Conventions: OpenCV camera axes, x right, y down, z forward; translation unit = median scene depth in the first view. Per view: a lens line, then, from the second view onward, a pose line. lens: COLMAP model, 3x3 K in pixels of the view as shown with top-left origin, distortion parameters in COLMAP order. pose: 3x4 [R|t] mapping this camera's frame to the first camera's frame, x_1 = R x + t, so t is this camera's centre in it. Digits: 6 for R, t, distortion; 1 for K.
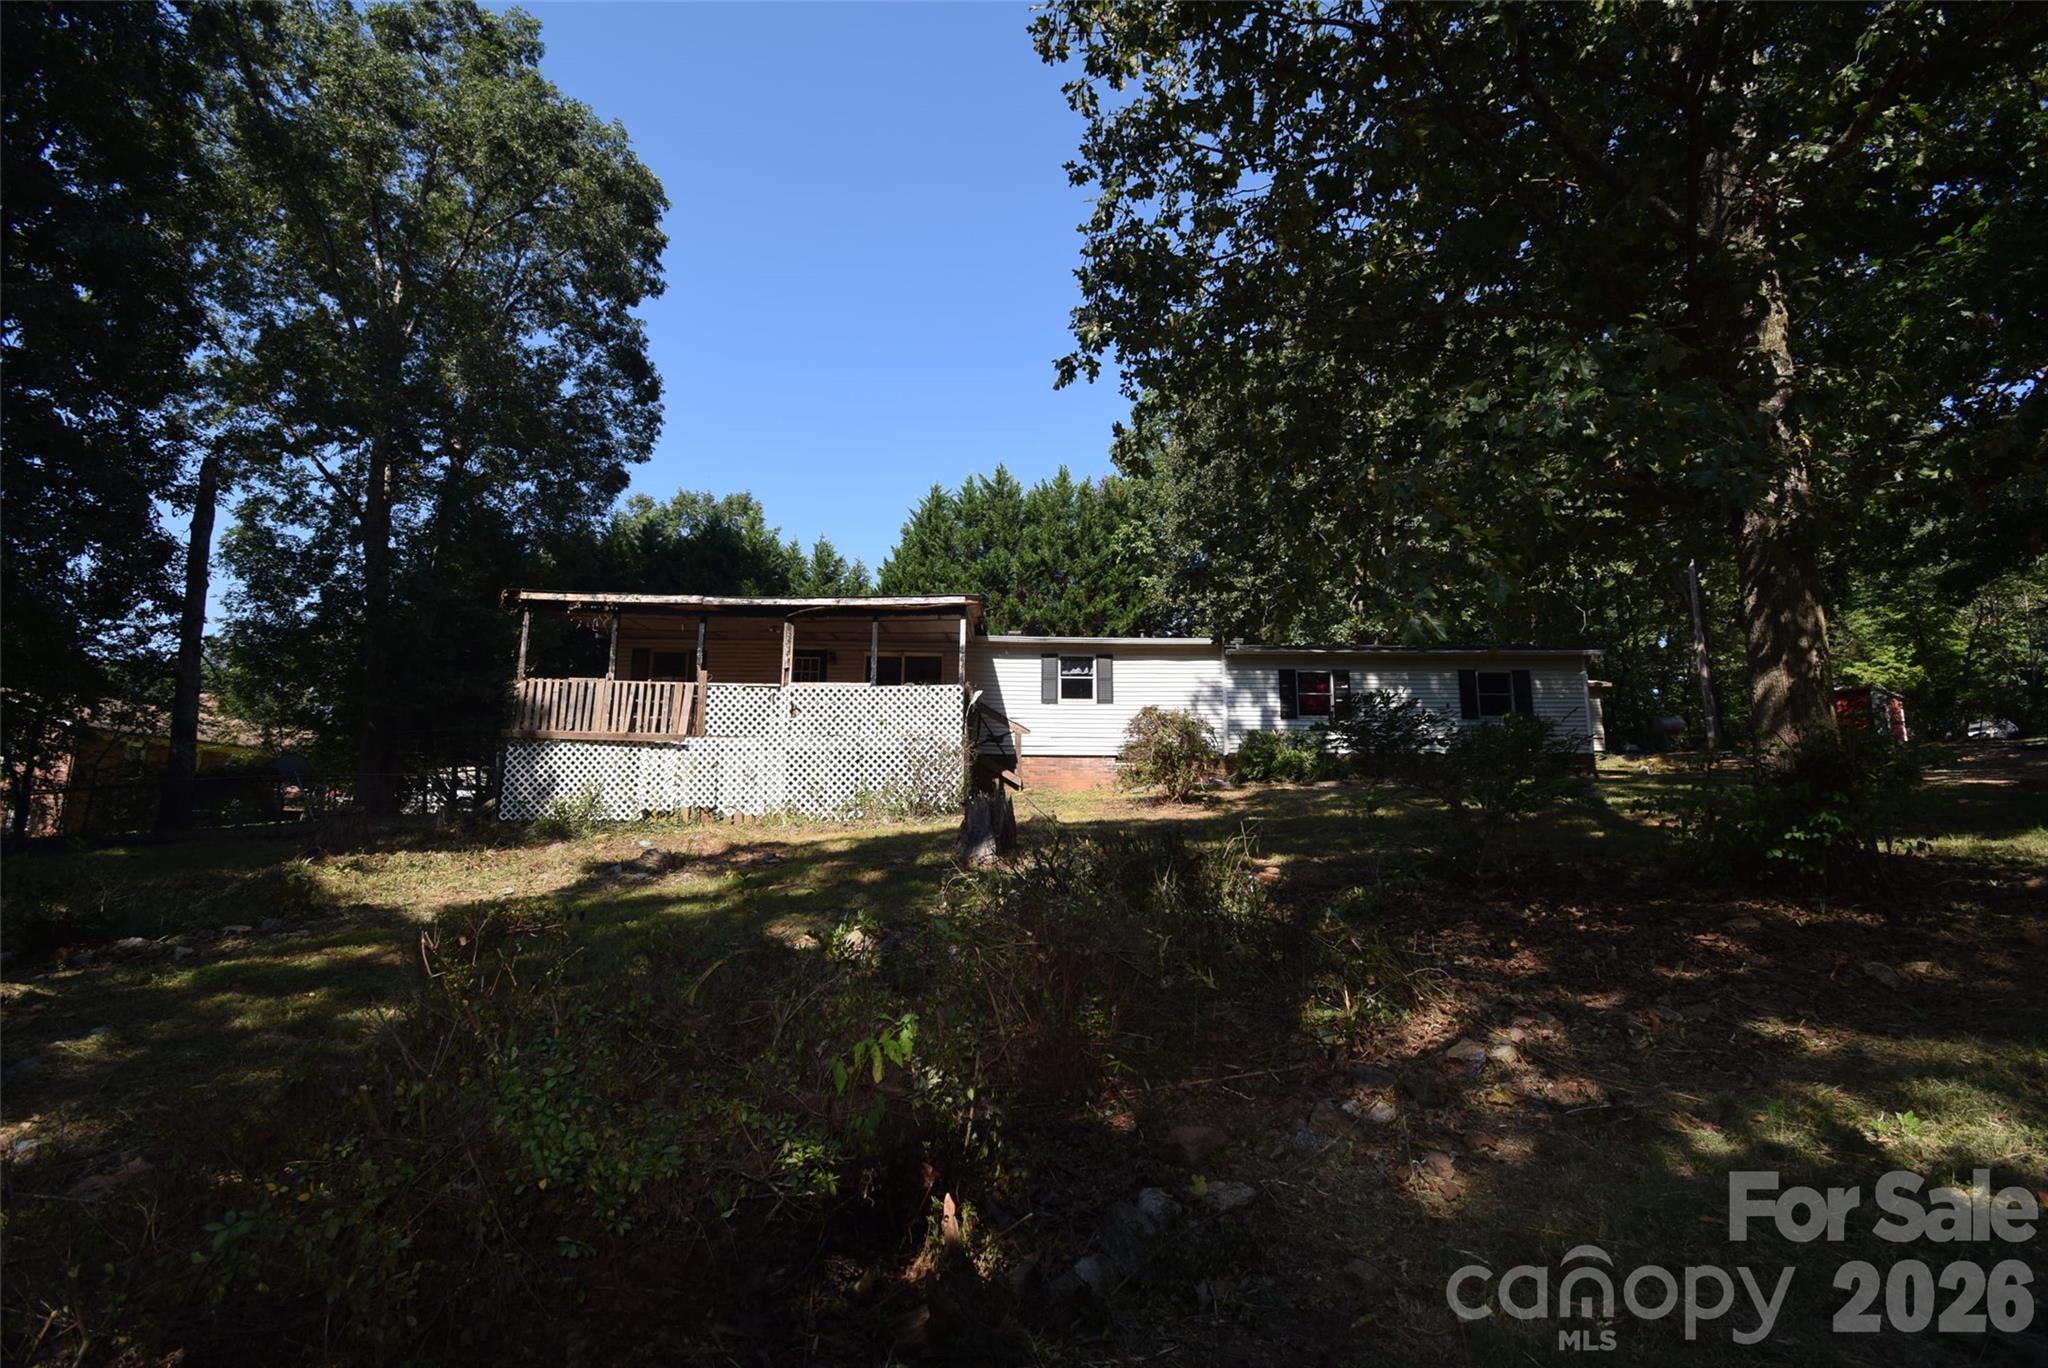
lens RADIAL K [[909.3, 0, 1026.3], [0, 909.3, 676.9], [0, 0, 1]] dist [0.014612, -0.022542]
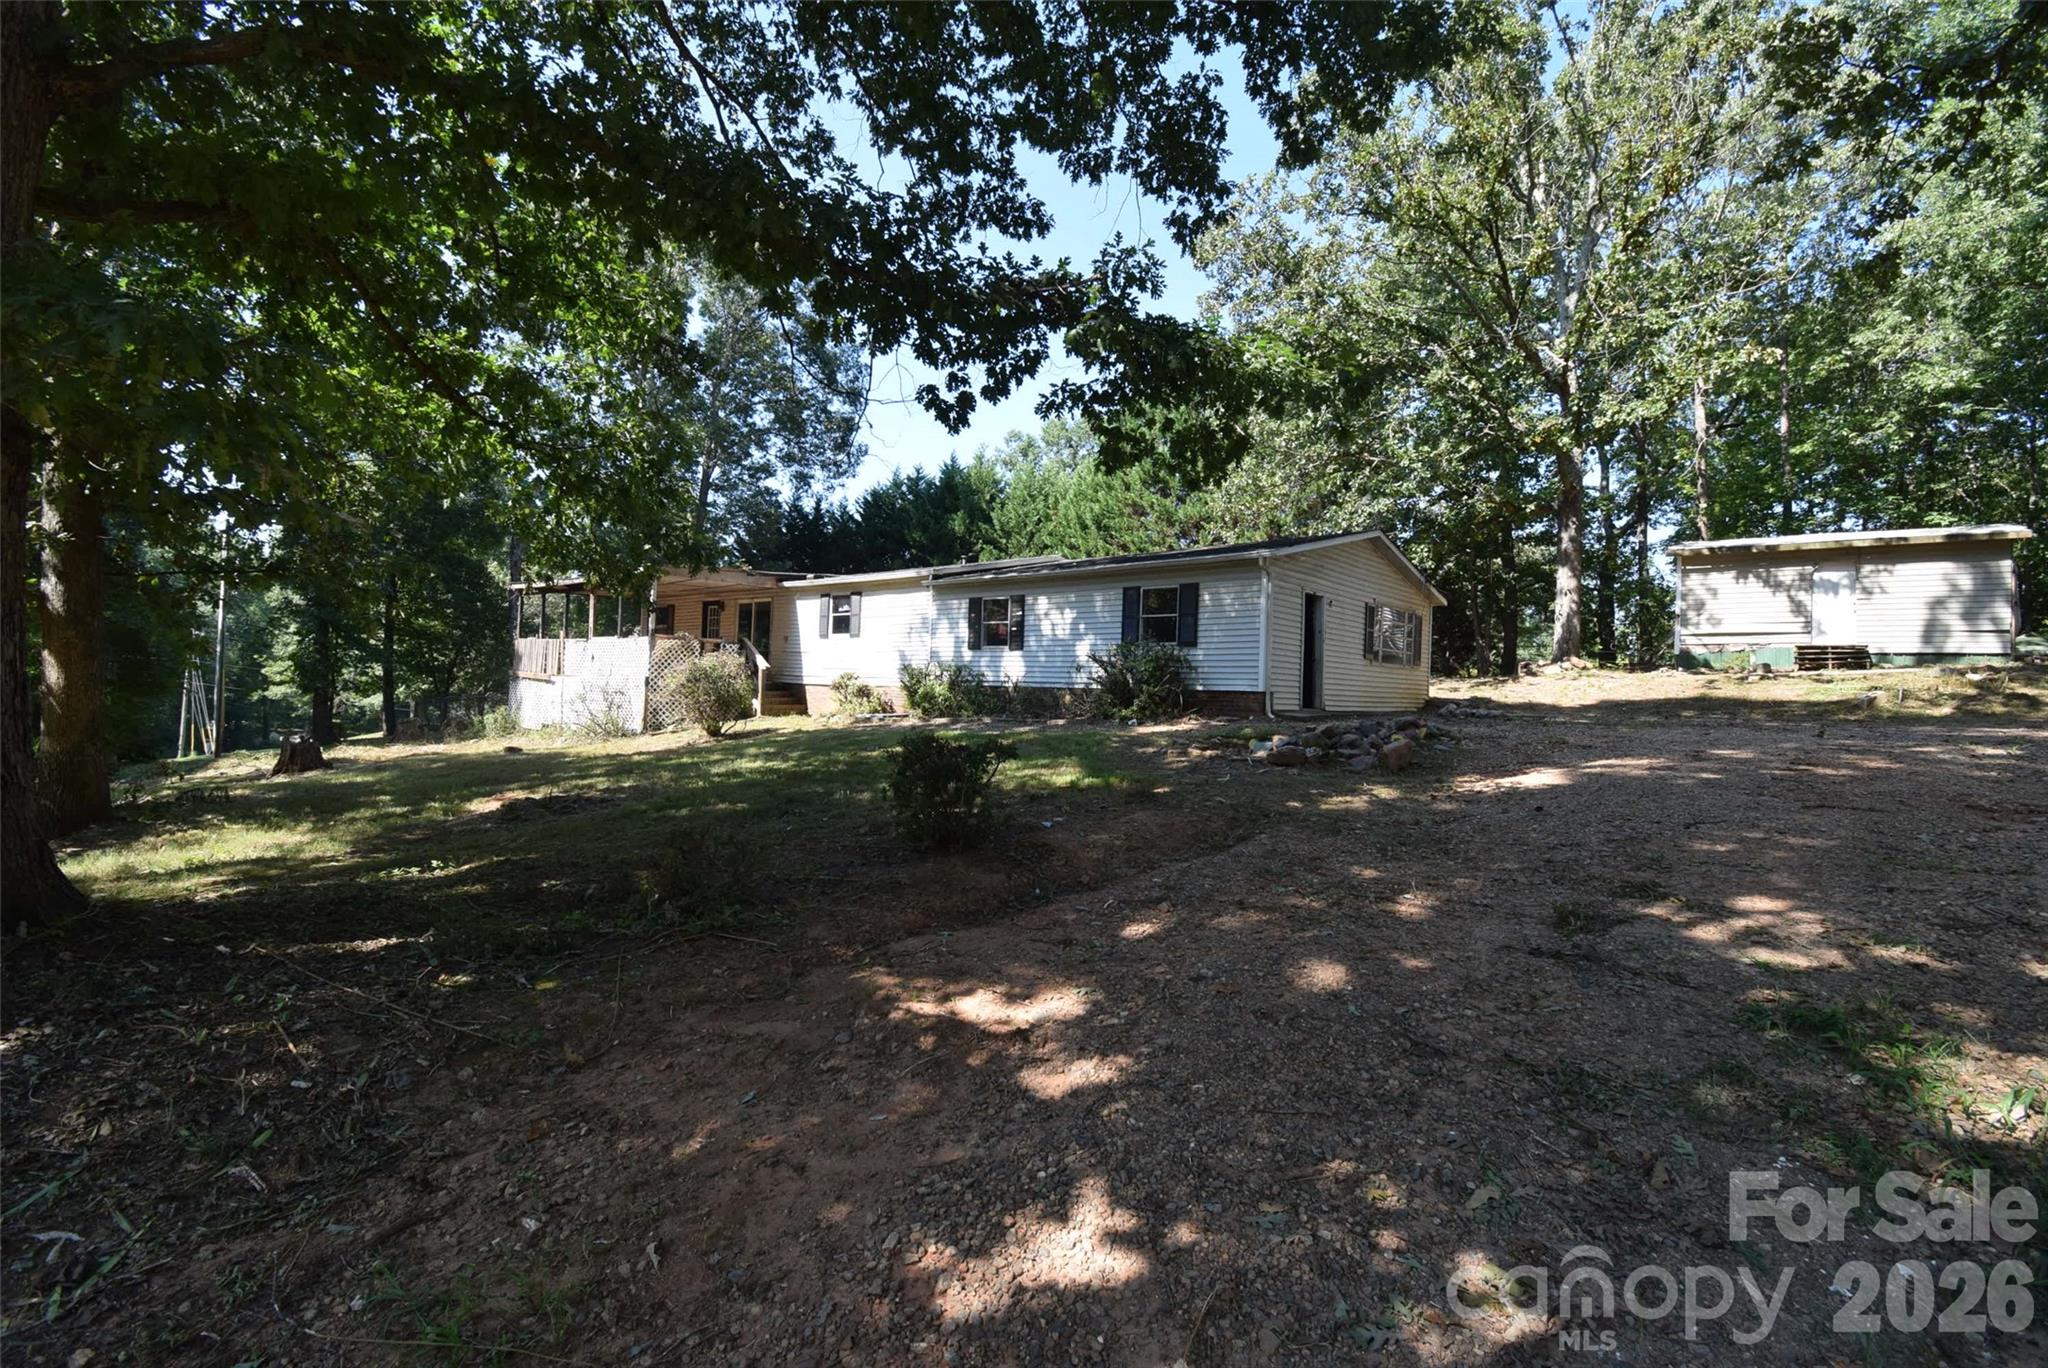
lens RADIAL K [[920.4, 0, 1029.2], [0, 920.4, 660.9], [0, 0, 1]] dist [0.002256, 0.000225]
pose [[0.744600, -0.005080, -0.667492, 1.199641], [0.082683, 0.992972, 0.084678, -0.022910], [0.662371, -0.118241, 0.739787, 0.381975]]
